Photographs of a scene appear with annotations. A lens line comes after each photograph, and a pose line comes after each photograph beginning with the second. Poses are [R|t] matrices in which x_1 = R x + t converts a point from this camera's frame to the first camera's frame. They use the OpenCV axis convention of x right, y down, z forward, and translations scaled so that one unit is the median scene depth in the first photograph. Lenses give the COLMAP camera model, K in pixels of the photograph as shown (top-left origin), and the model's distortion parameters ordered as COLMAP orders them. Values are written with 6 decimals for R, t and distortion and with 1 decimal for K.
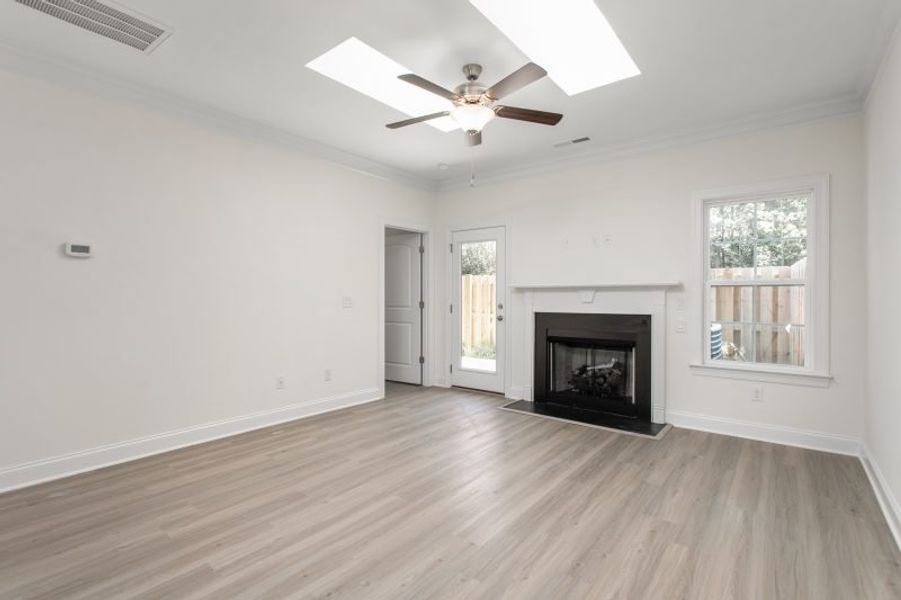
lens RADIAL K [[434.8, 0, 438.1], [0, 434.8, 302.5], [0, 0, 1]] dist [0.002896, 0.001580]
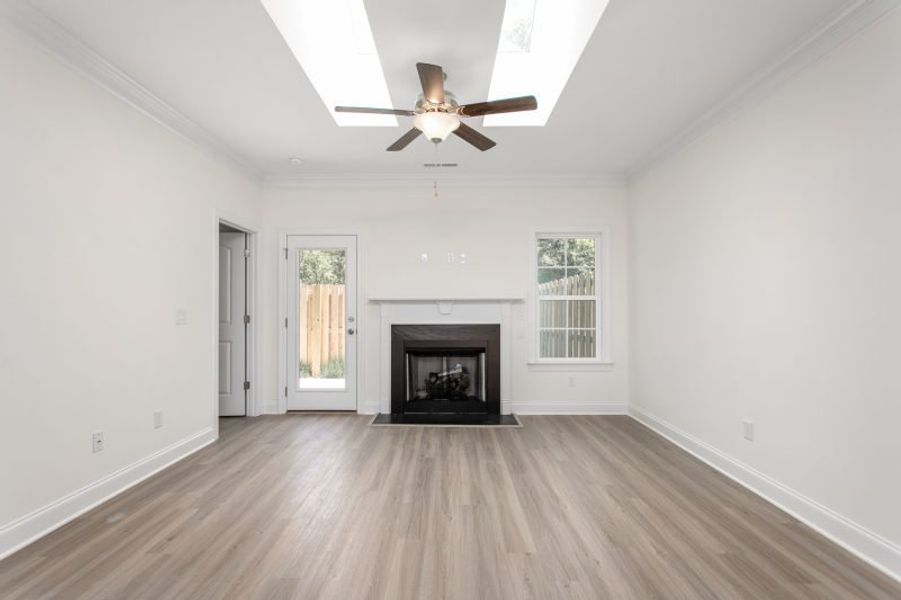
lens RADIAL K [[434.8, 0, 444.4], [0, 434.8, 304.3], [0, 0, 1]] dist [0.002896, 0.001580]
pose [[0.784383, 0.002982, 0.620270, -0.346584], [0.010962, 0.999766, -0.018669, -0.003754], [-0.620180, 0.021443, 0.784167, 0.155097]]
